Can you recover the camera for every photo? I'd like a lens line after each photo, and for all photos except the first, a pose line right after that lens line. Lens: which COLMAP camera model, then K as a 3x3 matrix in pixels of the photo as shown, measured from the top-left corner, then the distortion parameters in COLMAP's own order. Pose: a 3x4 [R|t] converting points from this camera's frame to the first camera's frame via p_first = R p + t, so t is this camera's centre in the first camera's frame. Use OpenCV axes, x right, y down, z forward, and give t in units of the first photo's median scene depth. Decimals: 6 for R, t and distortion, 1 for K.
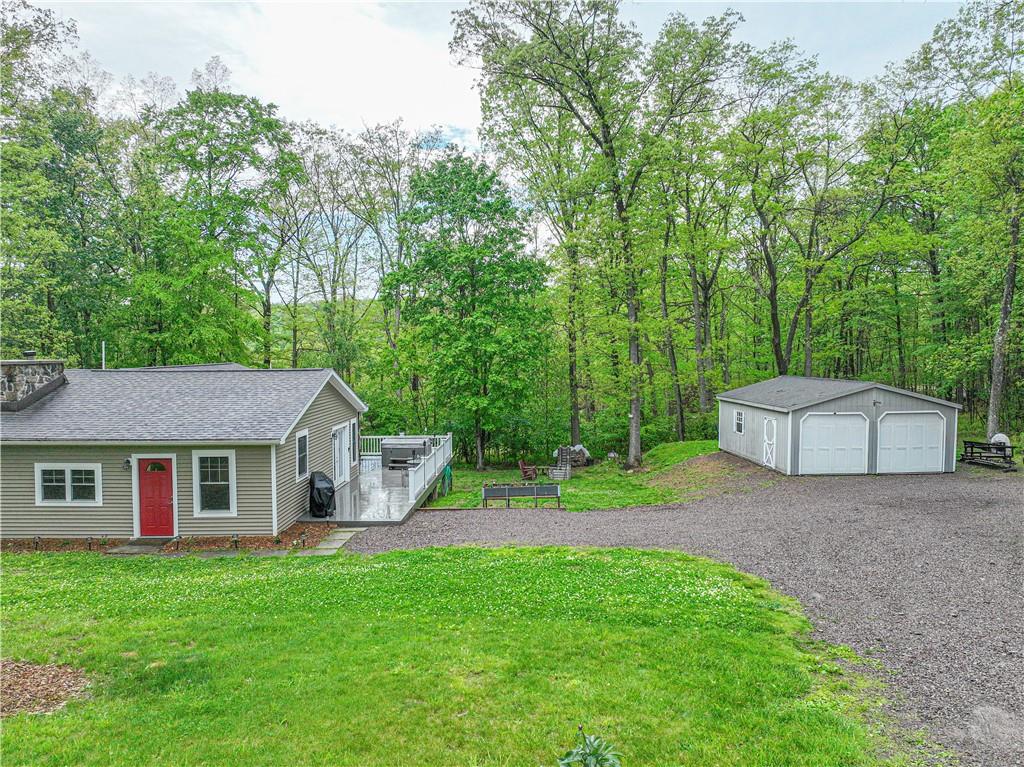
lens RADIAL K [[720.1, 0, 512.2], [0, 720.1, 383.7], [0, 0, 1]] dist [0.005421, 0.006167]
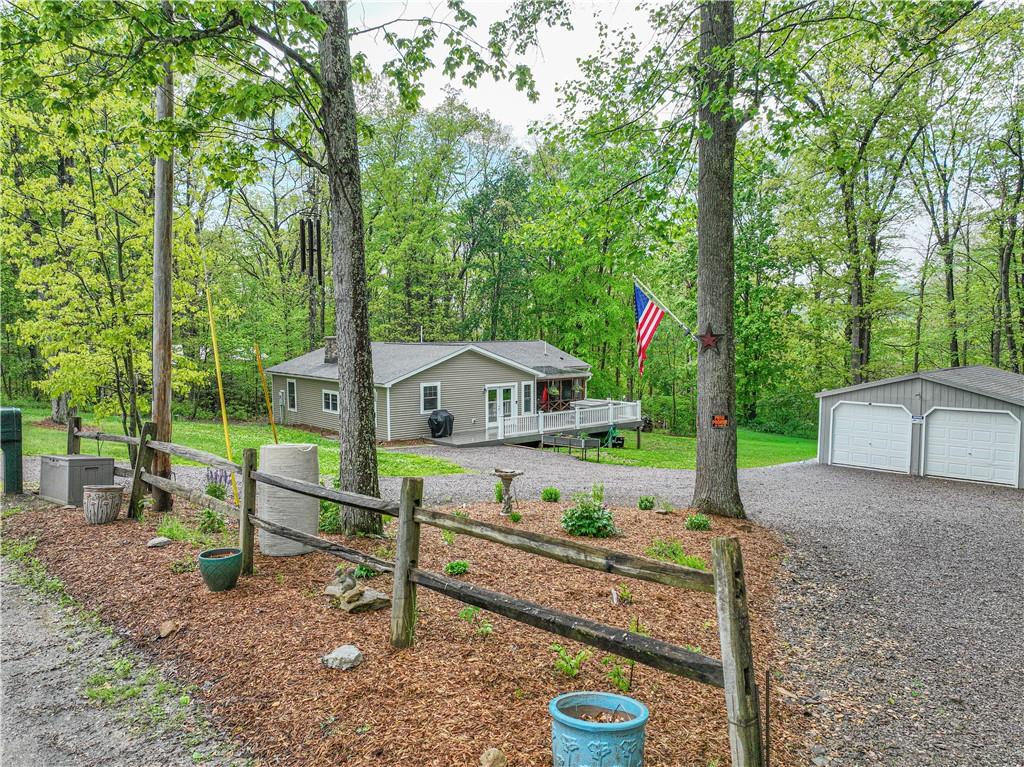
lens RADIAL K [[720.1, 0, 512.3], [0, 720.1, 382.3], [0, 0, 1]] dist [0.005421, 0.006167]
pose [[0.727131, 0.058071, -0.684038, 0.764580], [-0.044458, 0.998307, 0.037492, -0.002851], [0.685057, 0.003149, 0.728482, -0.043042]]
